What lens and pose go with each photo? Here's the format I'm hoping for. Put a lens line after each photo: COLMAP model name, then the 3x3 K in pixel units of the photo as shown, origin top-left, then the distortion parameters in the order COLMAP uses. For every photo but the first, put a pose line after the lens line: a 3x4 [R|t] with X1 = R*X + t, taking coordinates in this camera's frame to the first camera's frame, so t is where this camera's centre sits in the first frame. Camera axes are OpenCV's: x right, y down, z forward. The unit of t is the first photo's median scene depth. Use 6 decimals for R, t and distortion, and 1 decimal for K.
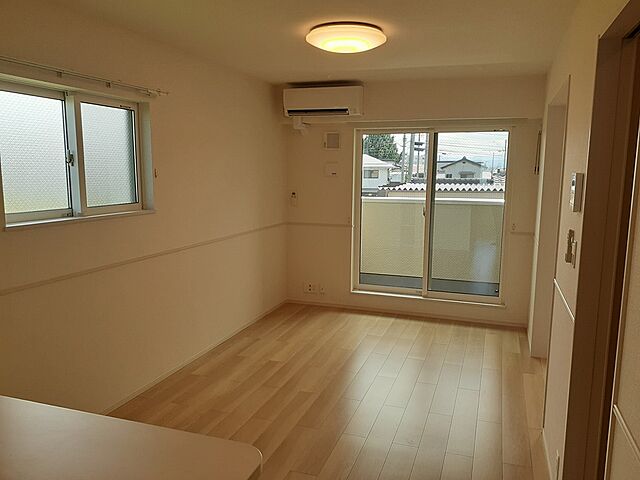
lens RADIAL K [[521.2, 0, 320.0], [0, 521.2, 240.0], [0, 0, 1]] dist [0.056073, -0.091017]
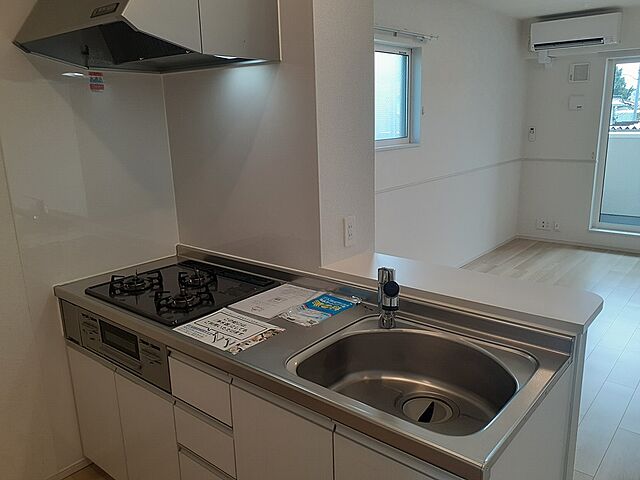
lens RADIAL K [[521.2, 0, 320.0], [0, 521.2, 240.0], [0, 0, 1]] dist [0.056073, -0.091017]
pose [[0.933122, 0.048928, -0.356215, -0.067574], [-0.013292, 0.994715, 0.101811, 0.027658], [0.359314, -0.090267, 0.928841, -0.117148]]
